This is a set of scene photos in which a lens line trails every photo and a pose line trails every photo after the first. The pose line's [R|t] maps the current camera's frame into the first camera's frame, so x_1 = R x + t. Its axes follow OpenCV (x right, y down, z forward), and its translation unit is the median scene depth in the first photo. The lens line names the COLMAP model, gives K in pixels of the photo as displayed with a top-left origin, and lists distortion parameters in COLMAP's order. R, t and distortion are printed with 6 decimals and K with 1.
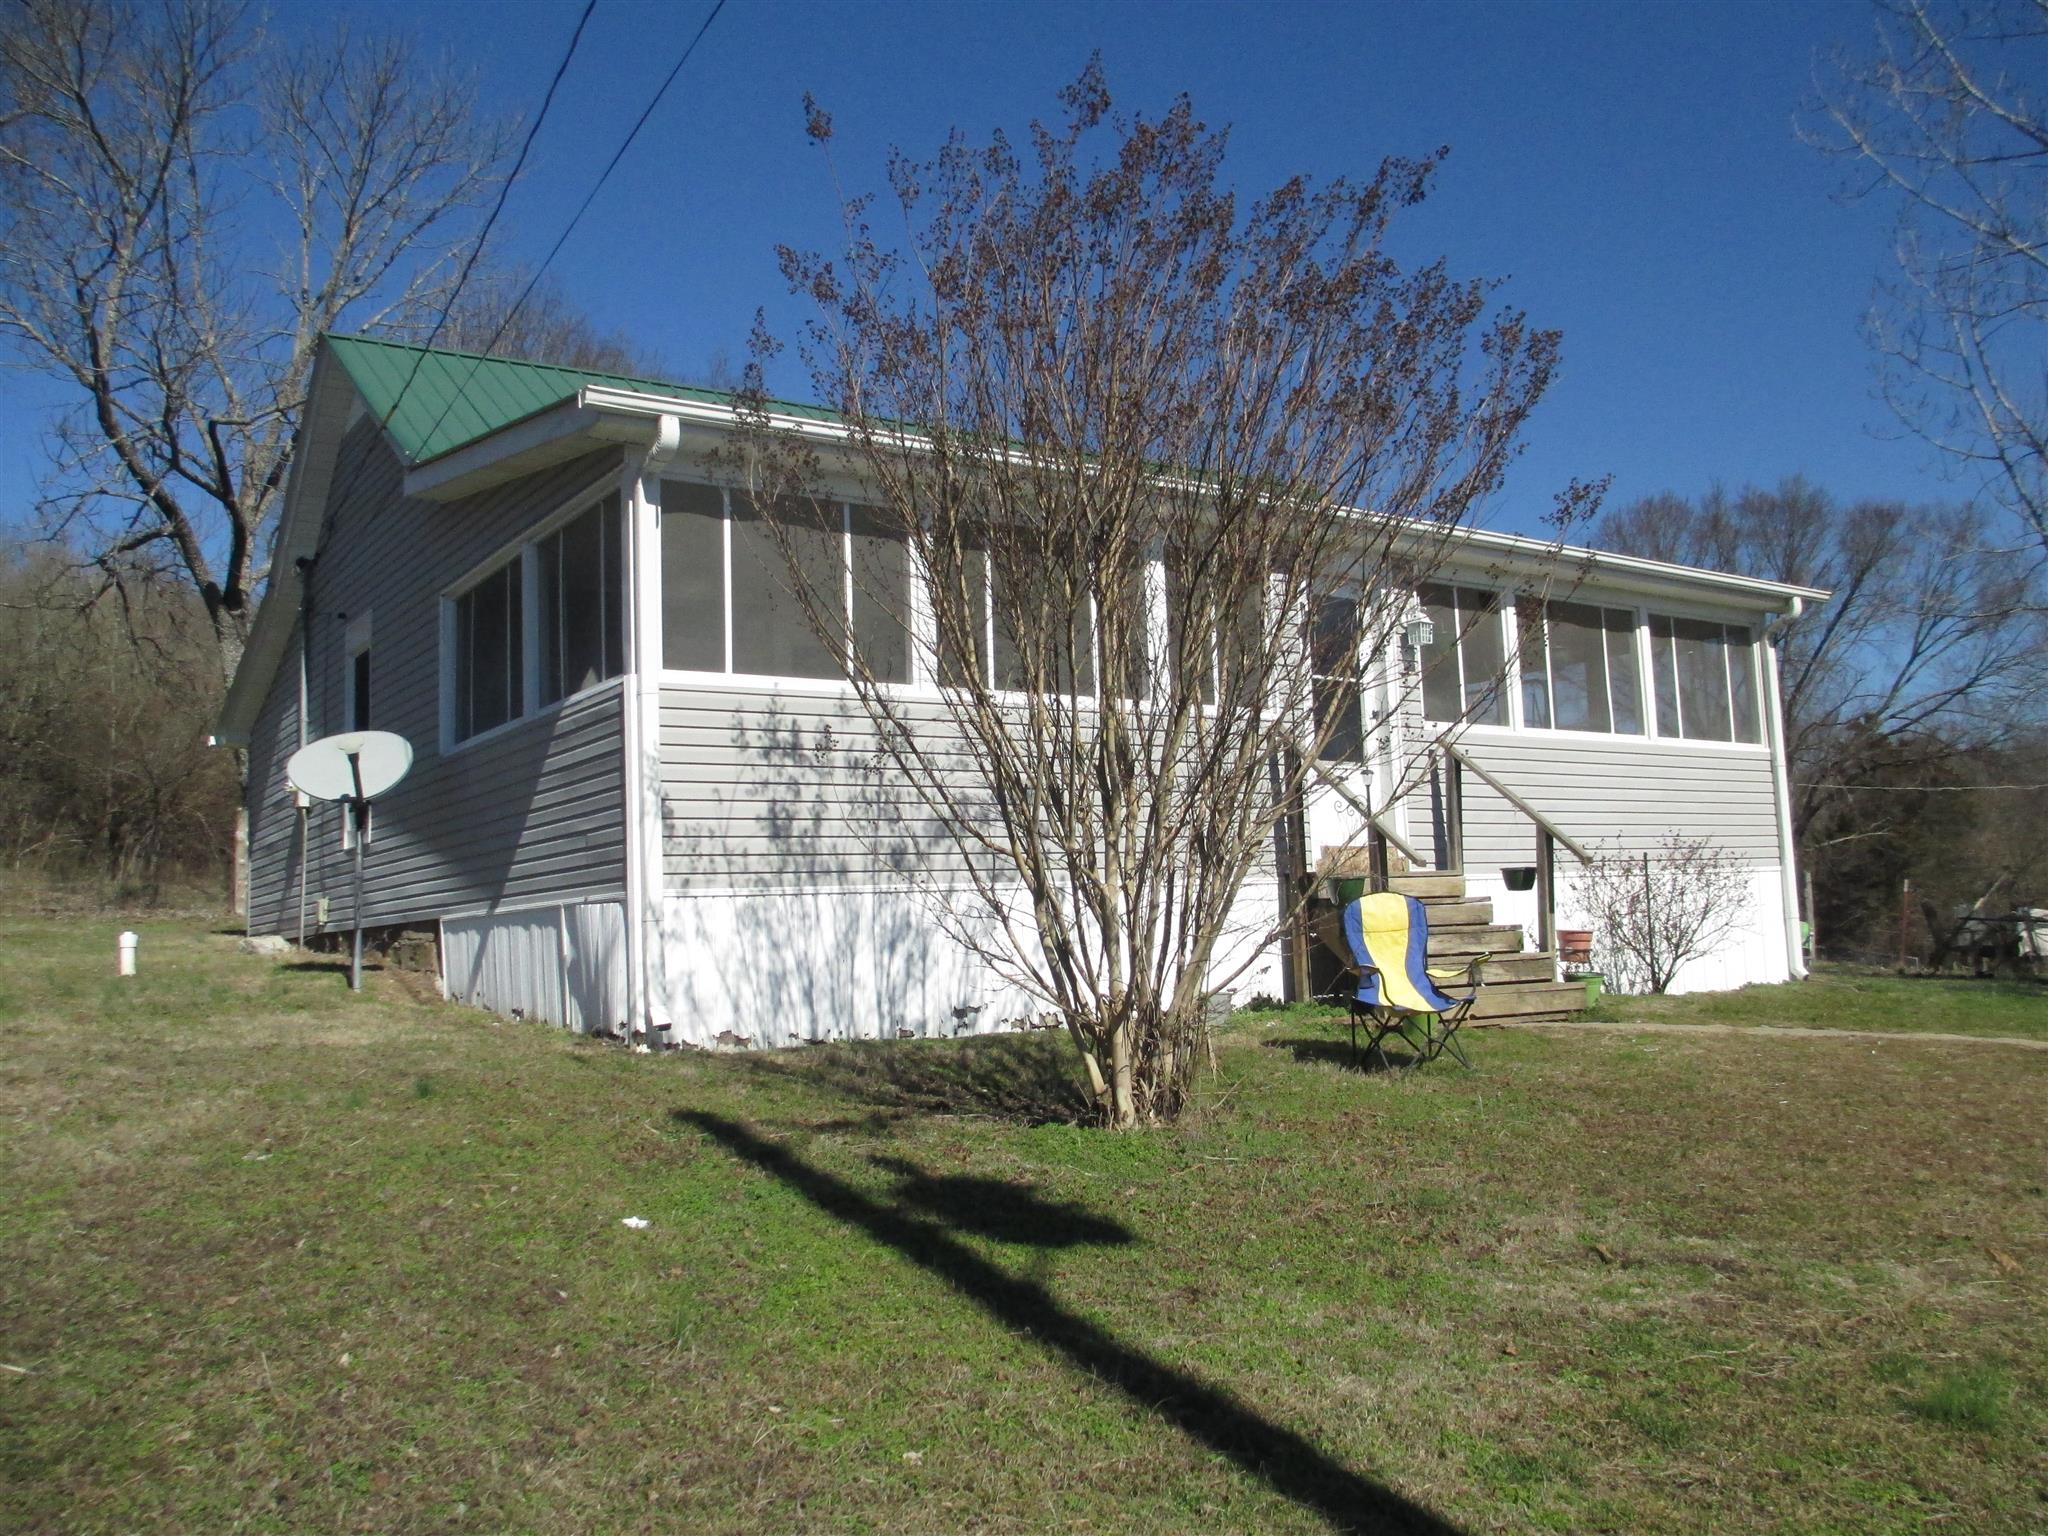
lens RADIAL K [[1612.7, 0, 1024.0], [0, 1612.7, 768.0], [0, 0, 1]] dist [-0.004272, -0.001000]
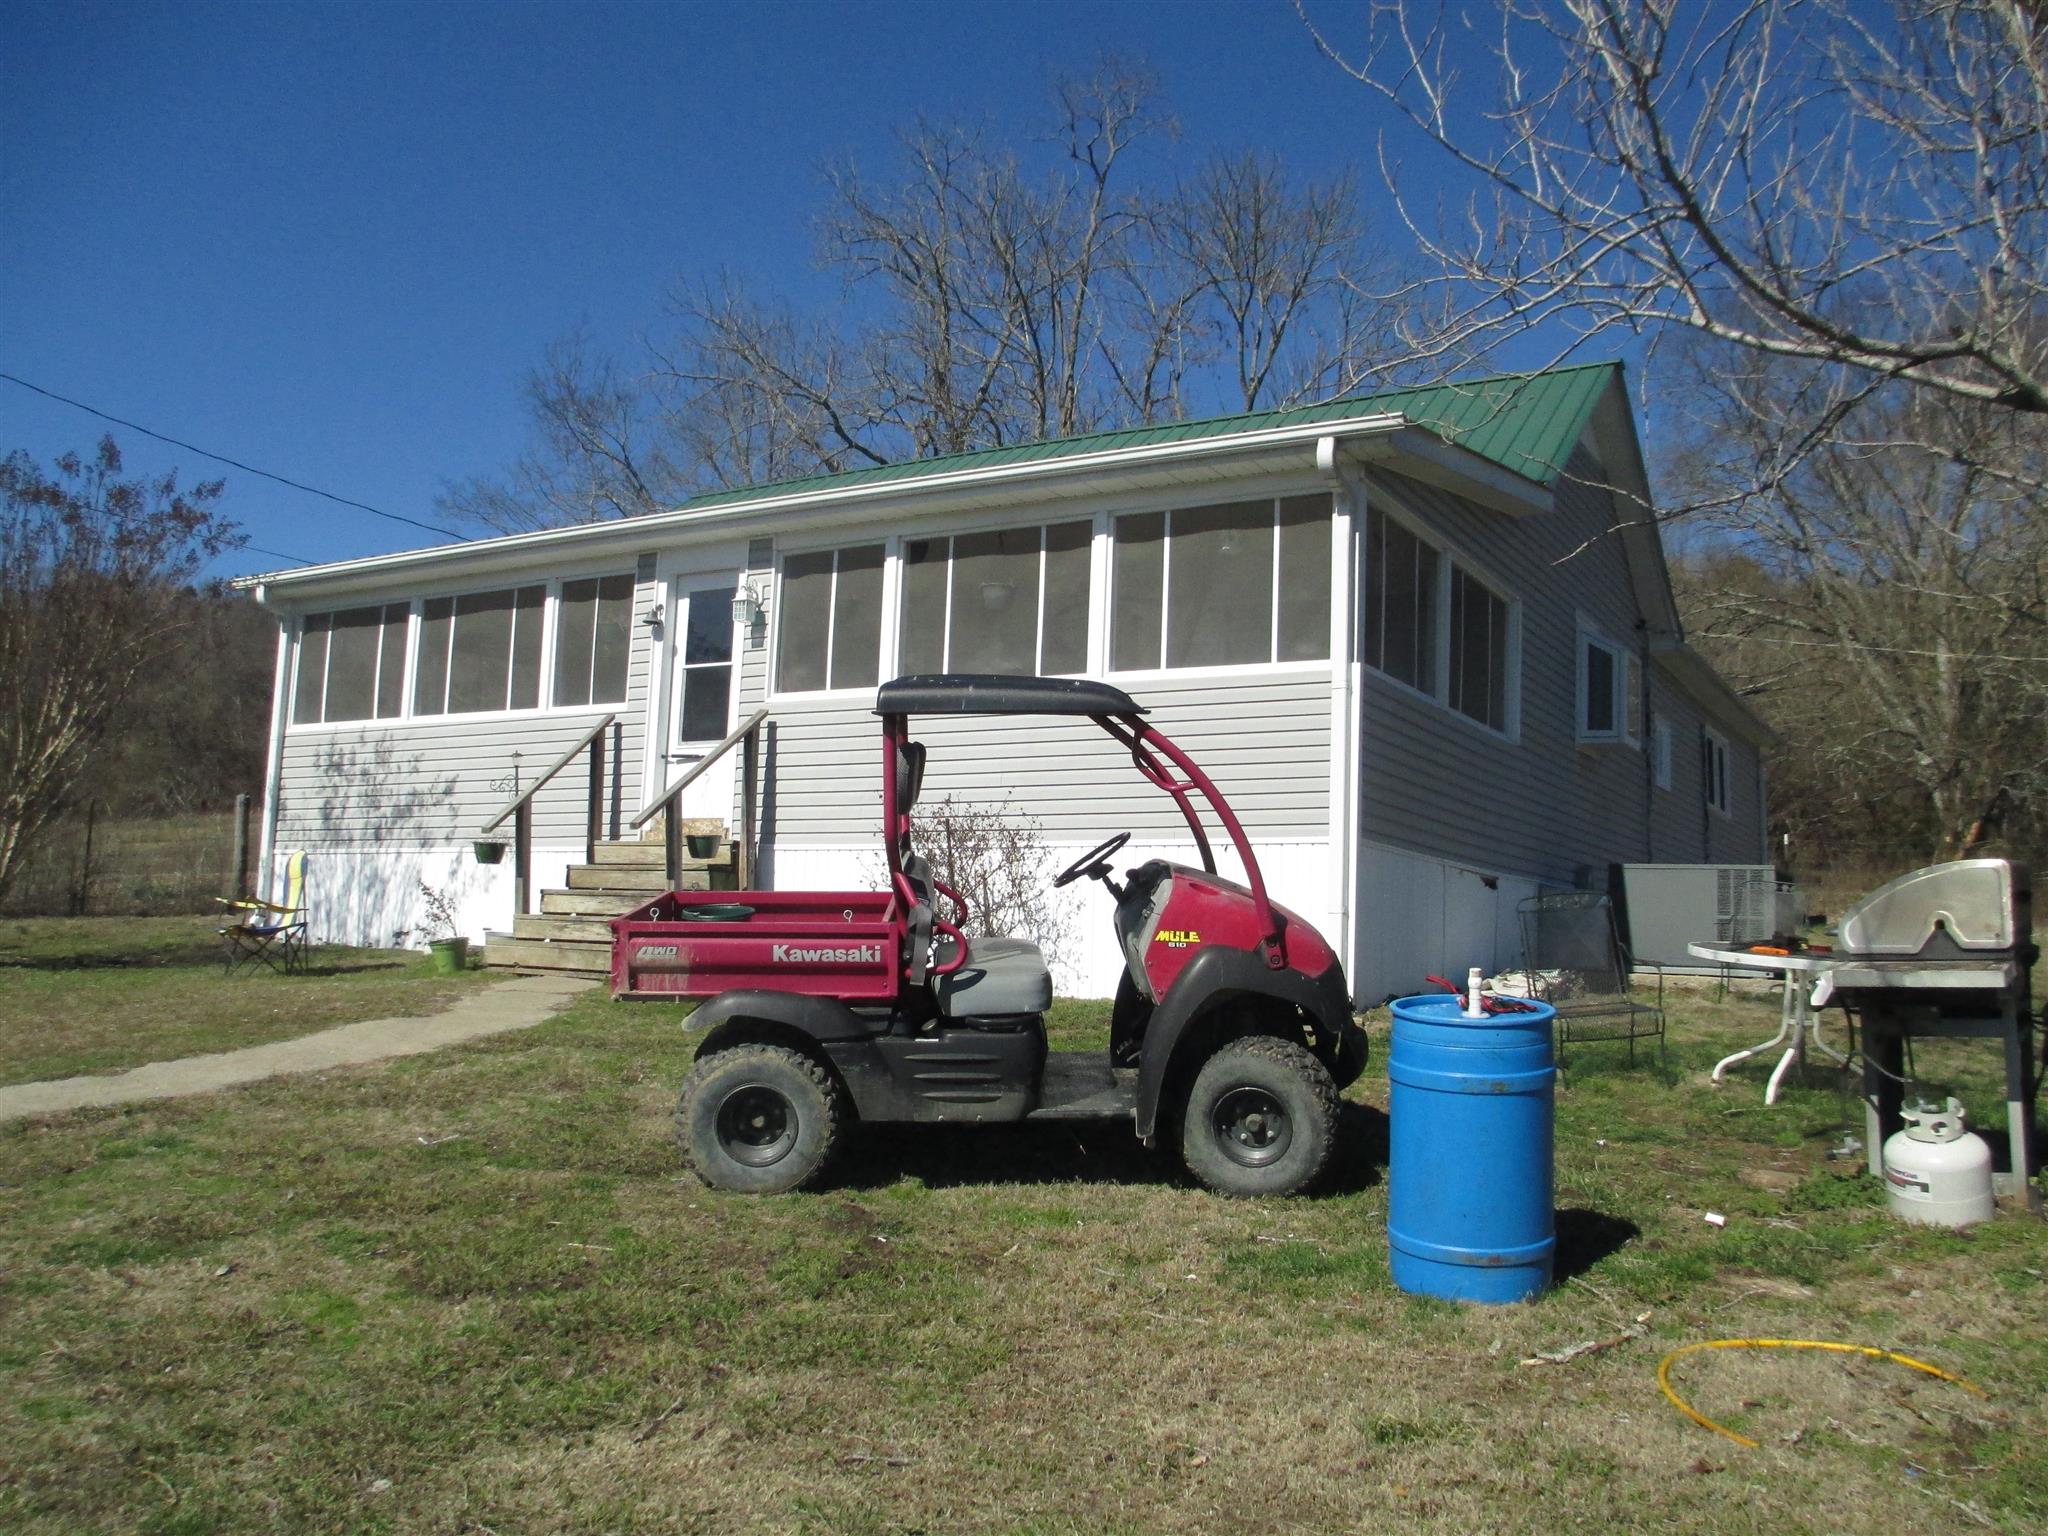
lens RADIAL K [[1344.9, 0, 1024.0], [0, 1344.9, 768.0], [0, 0, 1]] dist [0.000889, 0.000182]
pose [[0.487818, -0.041742, -0.871947, 1.357883], [0.057107, 0.998242, -0.015839, 0.051055], [0.871075, -0.042068, 0.489345, 0.919726]]
